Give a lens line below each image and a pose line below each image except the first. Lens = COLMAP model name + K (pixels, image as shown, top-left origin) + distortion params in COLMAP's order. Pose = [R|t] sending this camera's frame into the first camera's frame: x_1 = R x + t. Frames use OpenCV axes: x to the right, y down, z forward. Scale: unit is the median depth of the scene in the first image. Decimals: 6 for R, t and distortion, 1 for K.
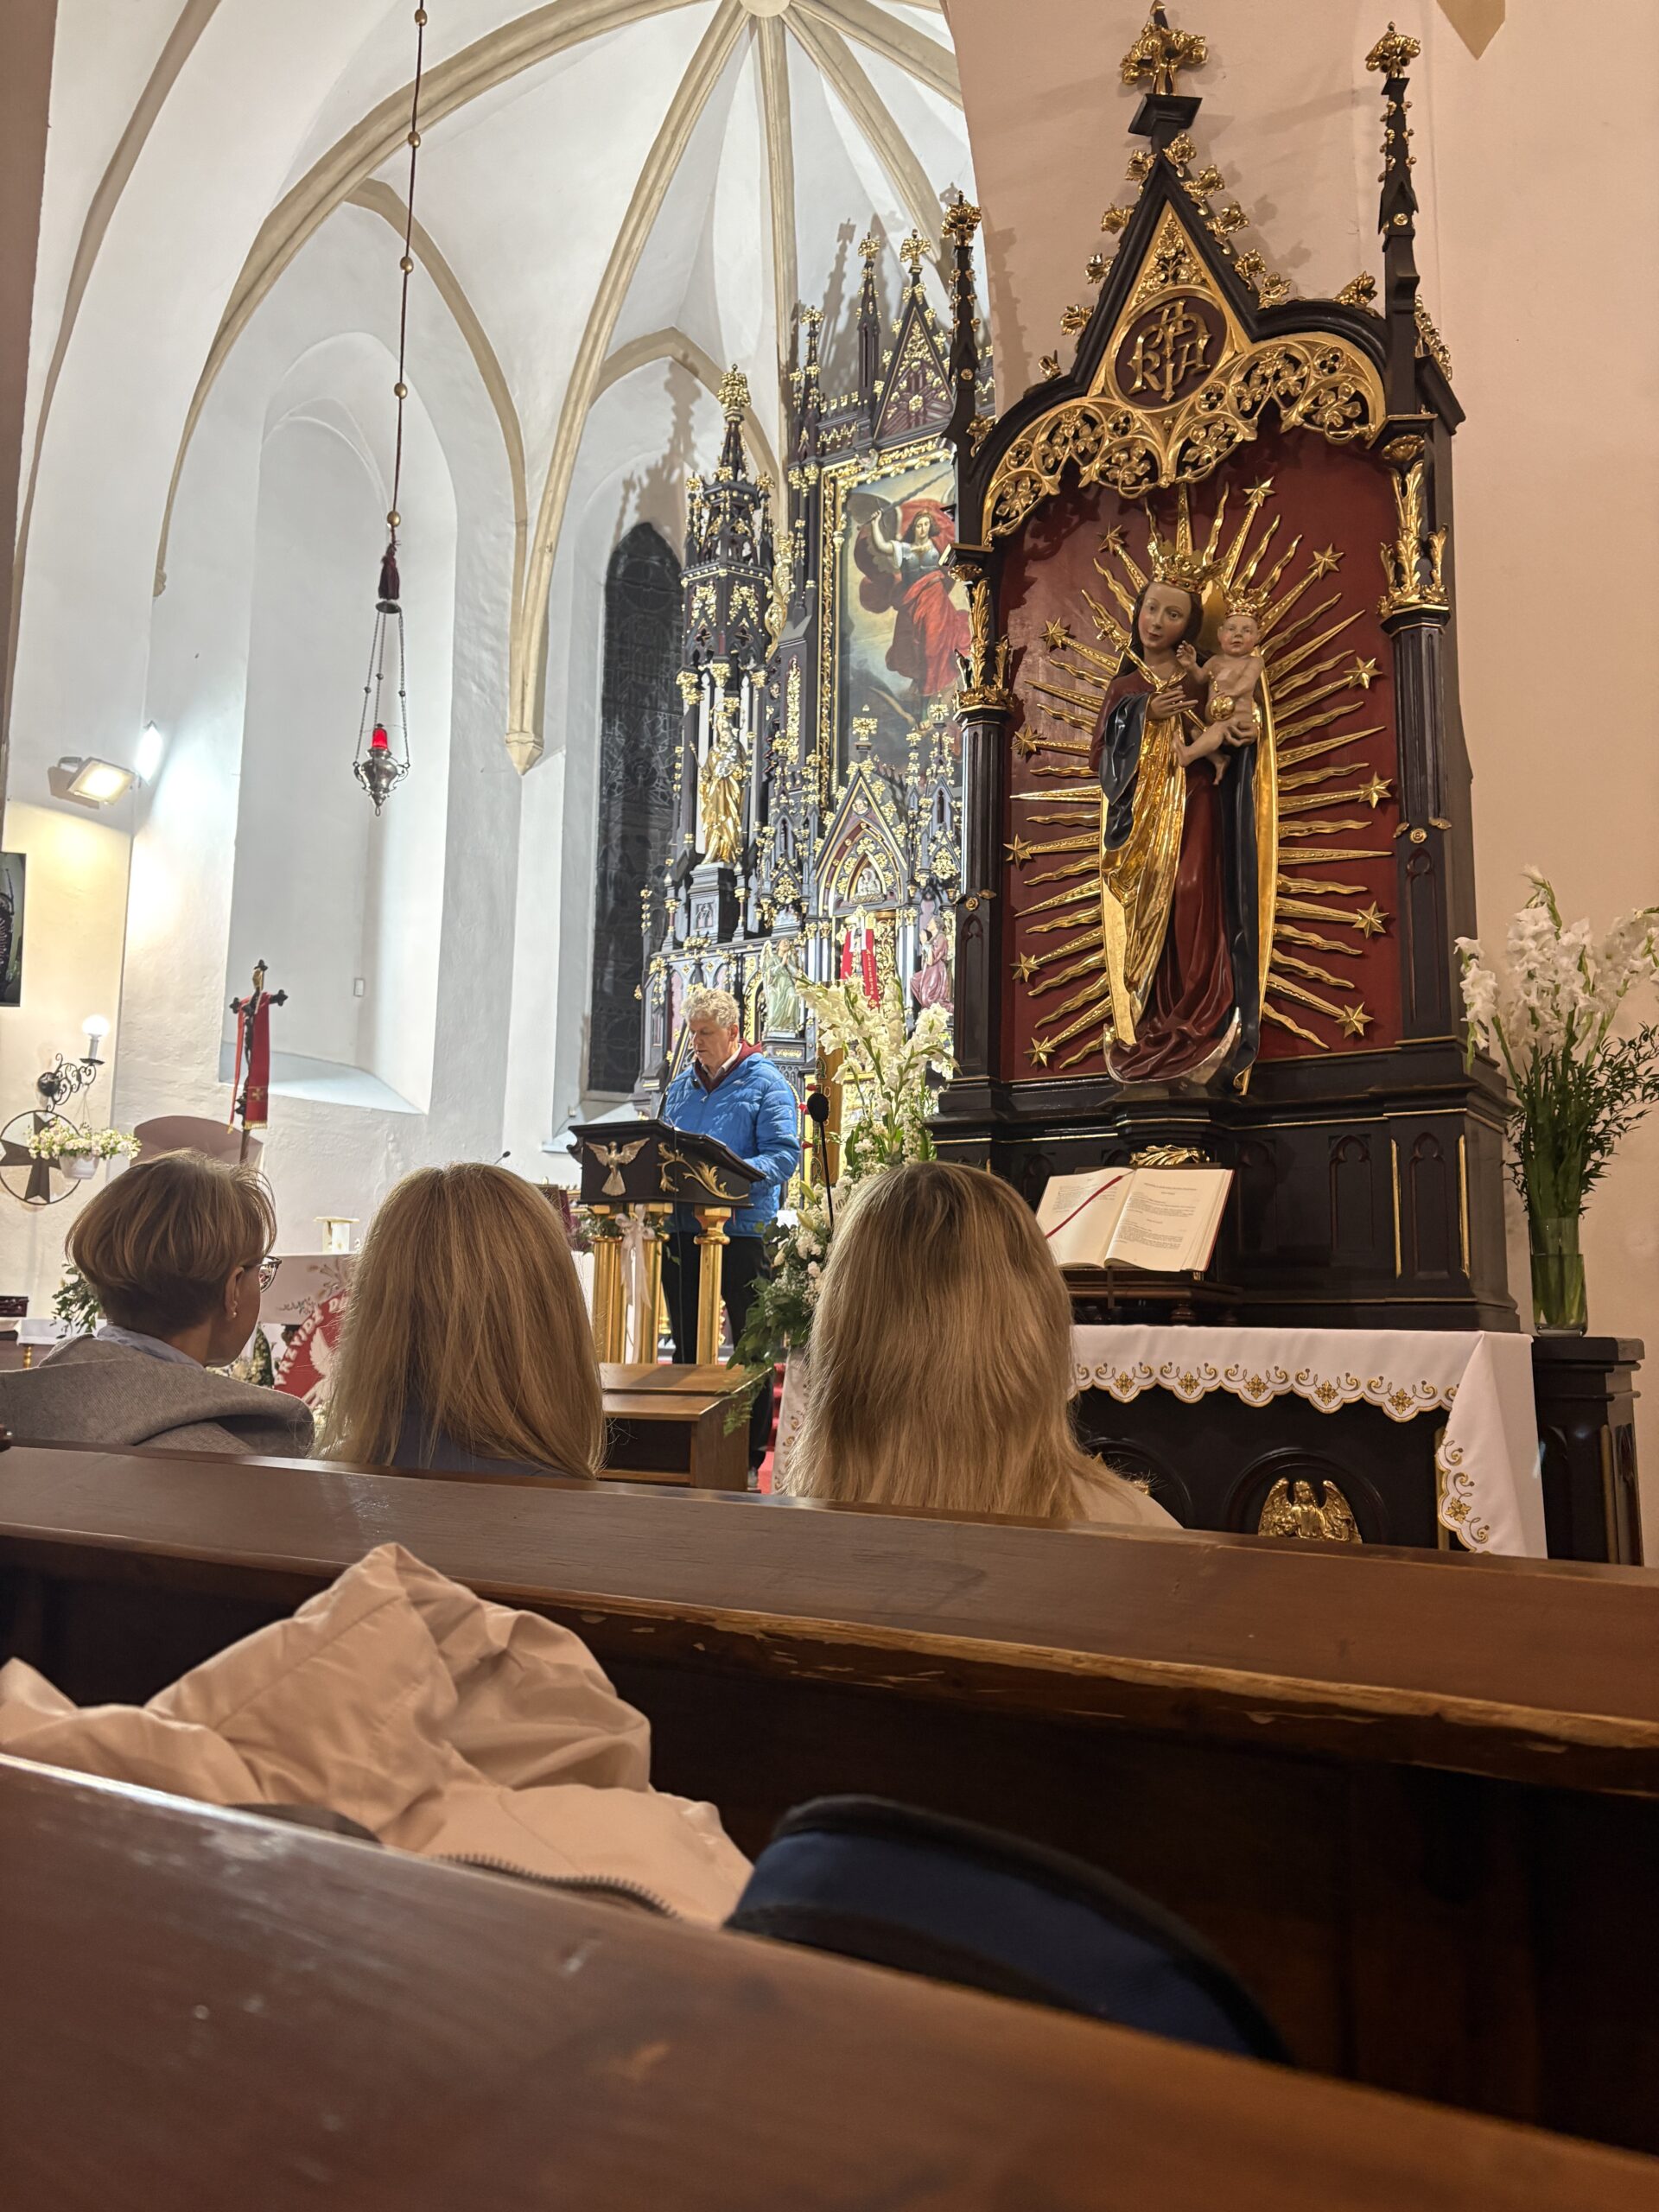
lens RADIAL K [[1675.8, 0, 830.6], [0, 1675.8, 1100.9], [0, 0, 1]] dist [0.055263, -0.057343]
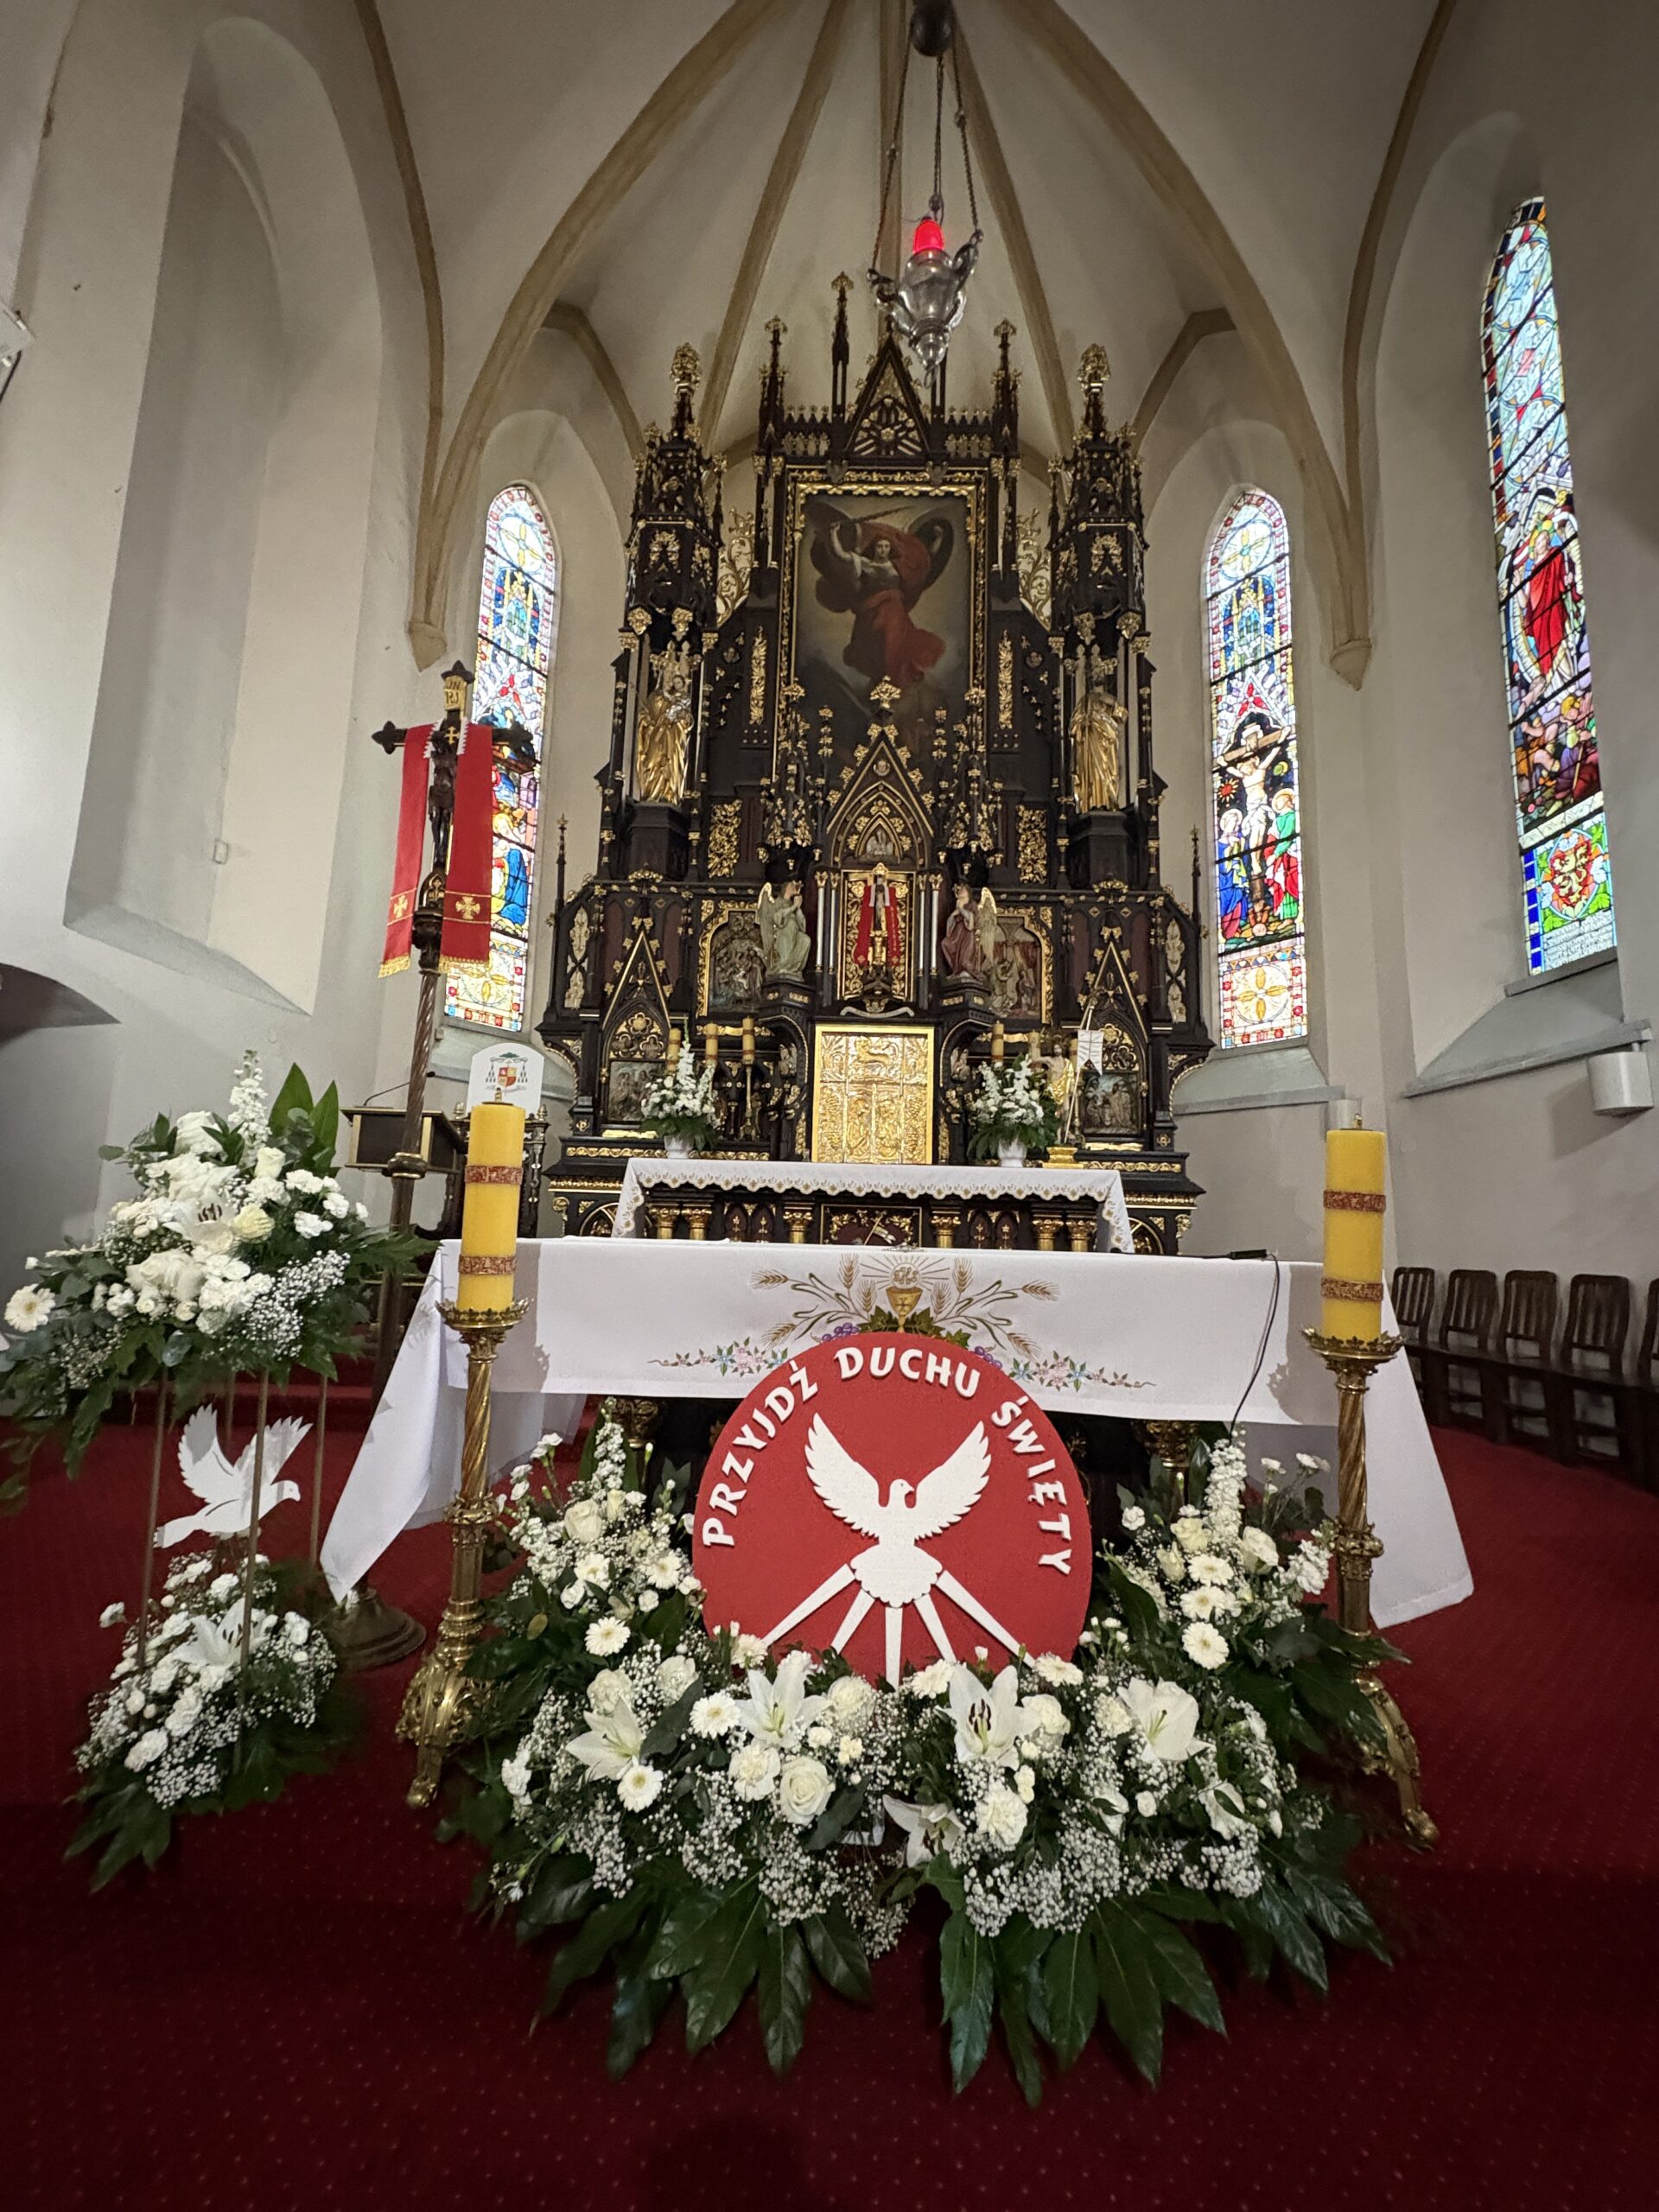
lens RADIAL K [[925.8, 0, 836.1], [0, 925.8, 1104.0], [0, 0, 1]] dist [0.006260, -0.002995]
pose [[0.851318, 0.078825, 0.518694, -0.343448], [-0.090123, 0.995925, -0.003431, 0.041174], [-0.516851, -0.043825, 0.854953, 0.623600]]
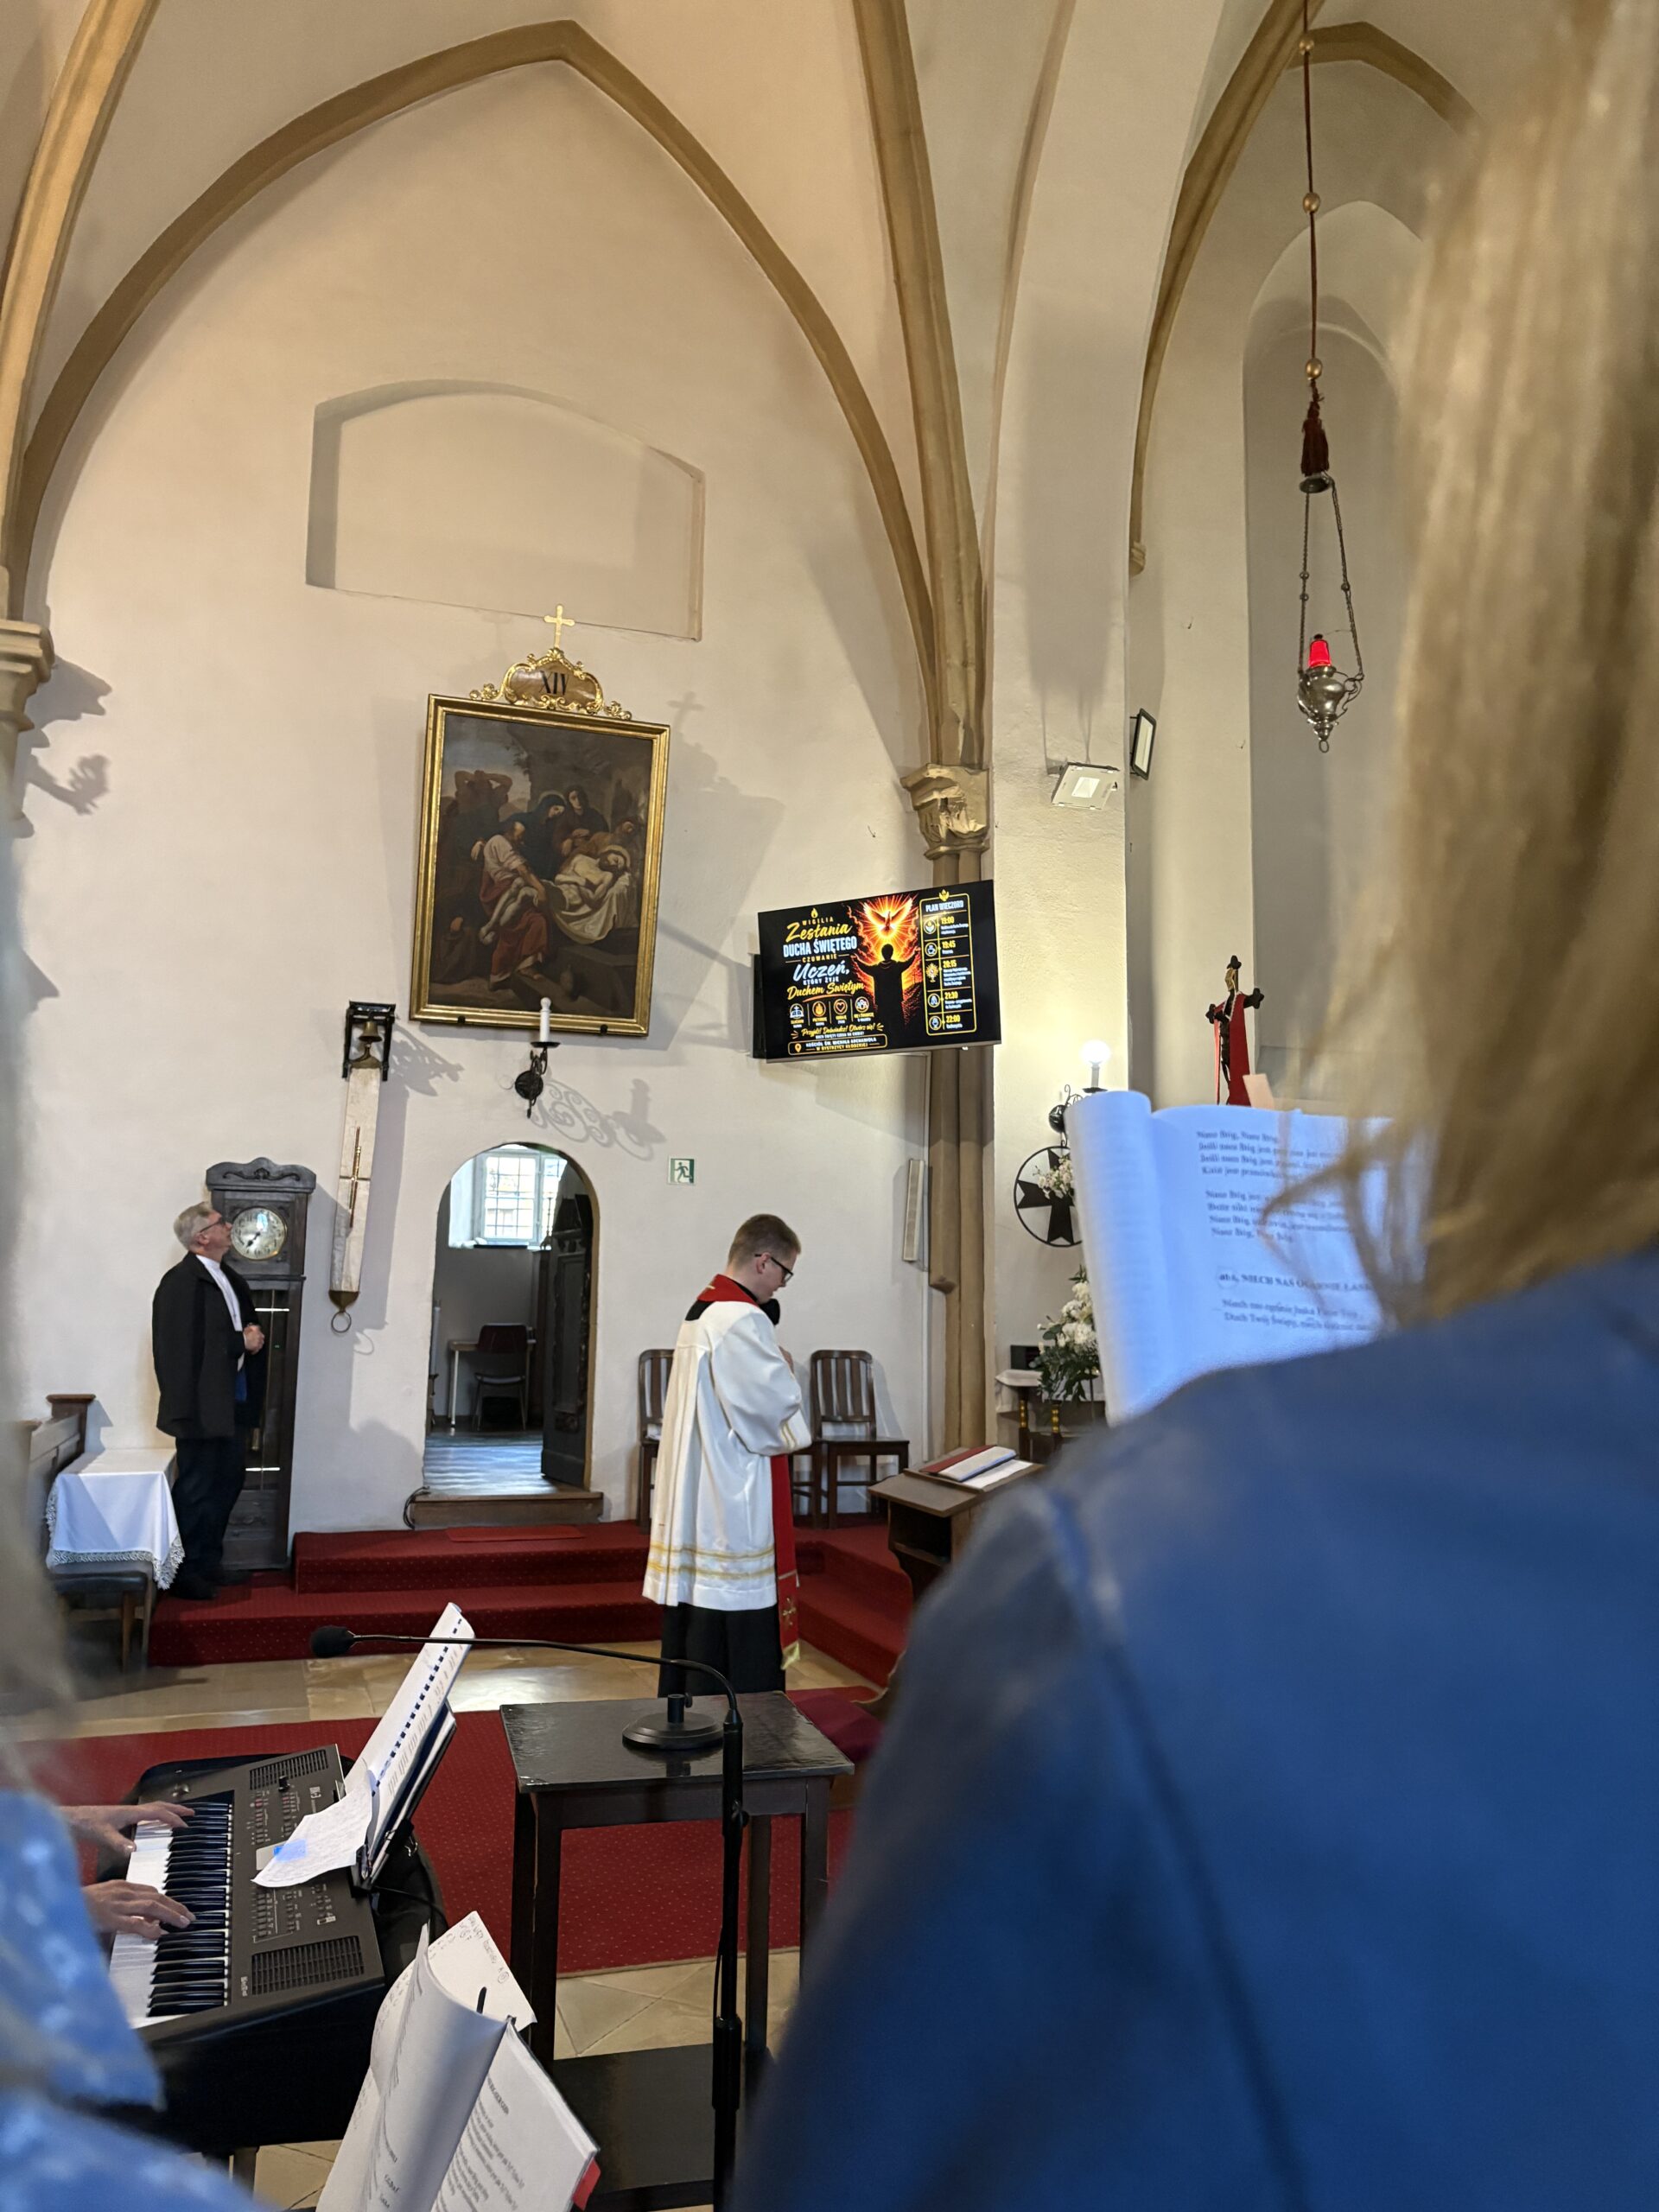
lens RADIAL K [[1675.8, 0, 817.8], [0, 1675.8, 1106.4], [0, 0, 1]] dist [0.055263, -0.057343]
pose [[0.772298, -0.089176, -0.628970, 0.021305], [0.099017, 0.994895, -0.019476, -0.011673], [0.627496, -0.047238, 0.777185, 0.196173]]
